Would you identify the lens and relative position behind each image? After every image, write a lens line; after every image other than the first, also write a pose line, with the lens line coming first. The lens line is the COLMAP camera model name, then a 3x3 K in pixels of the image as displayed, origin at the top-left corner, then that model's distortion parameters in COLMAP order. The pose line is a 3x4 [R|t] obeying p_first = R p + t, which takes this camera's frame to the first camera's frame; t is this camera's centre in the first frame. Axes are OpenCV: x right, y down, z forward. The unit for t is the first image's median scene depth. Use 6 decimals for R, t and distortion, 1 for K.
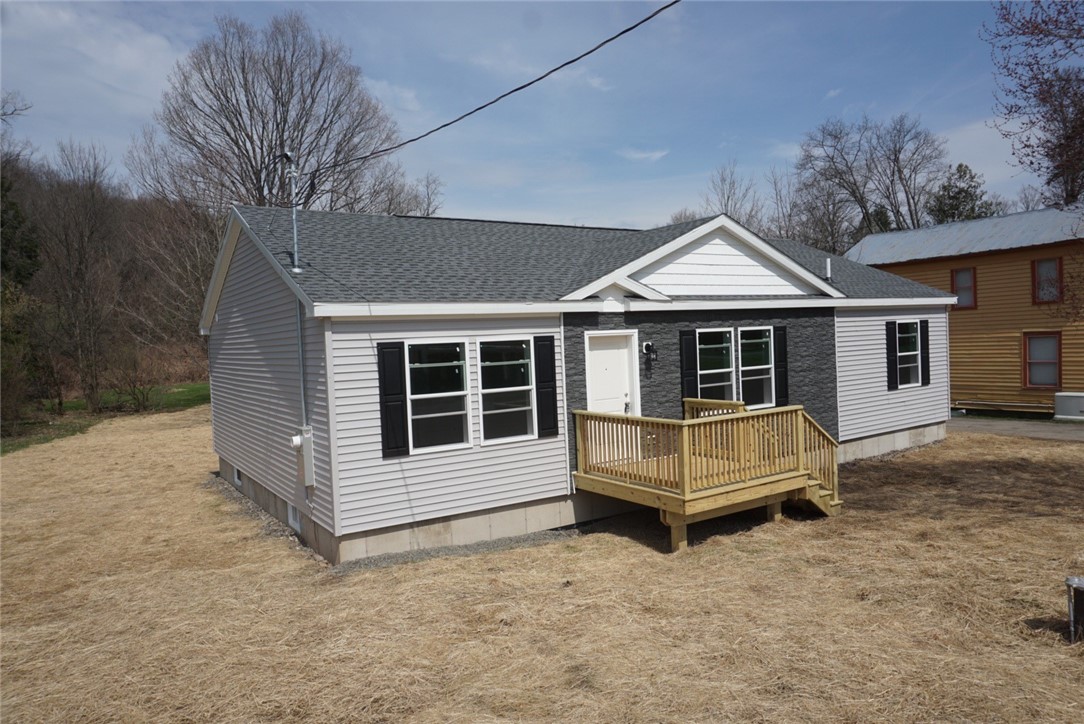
lens RADIAL K [[713.0, 0, 532.2], [0, 713.0, 364.7], [0, 0, 1]] dist [-0.010749, 0.001163]
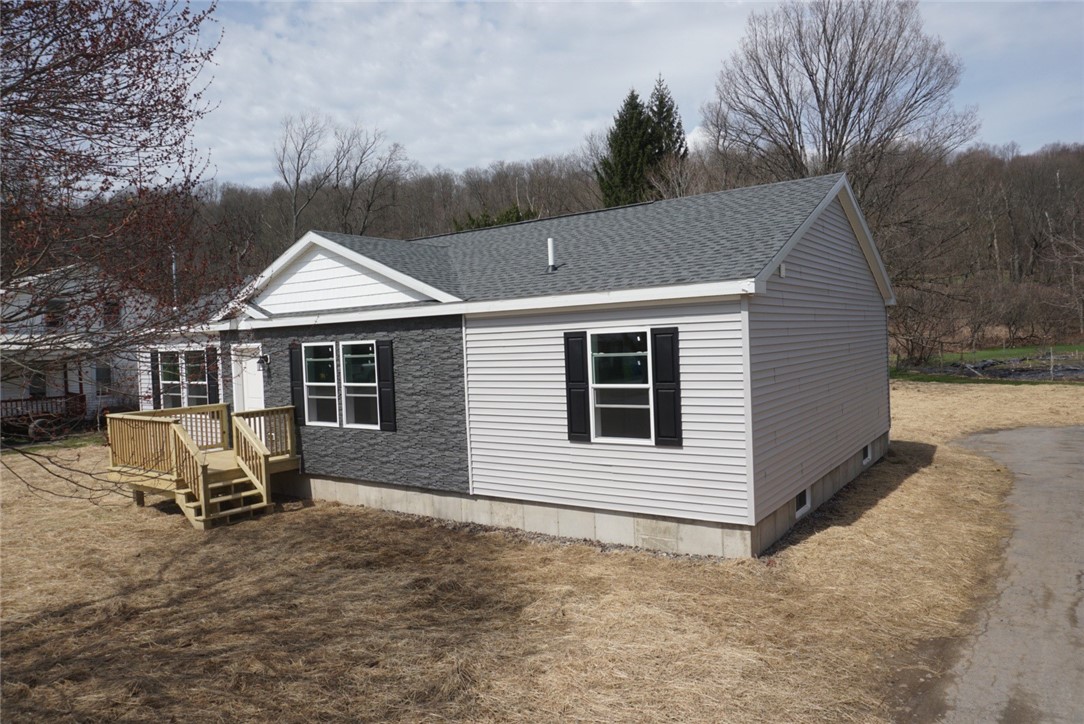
lens RADIAL K [[713.0, 0, 534.1], [0, 713.0, 360.4], [0, 0, 1]] dist [-0.010749, 0.001163]
pose [[0.363447, 0.060594, -0.929642, 1.305383], [-0.009400, 0.998070, 0.061379, -0.090003], [0.931567, -0.013570, 0.363315, 0.902424]]
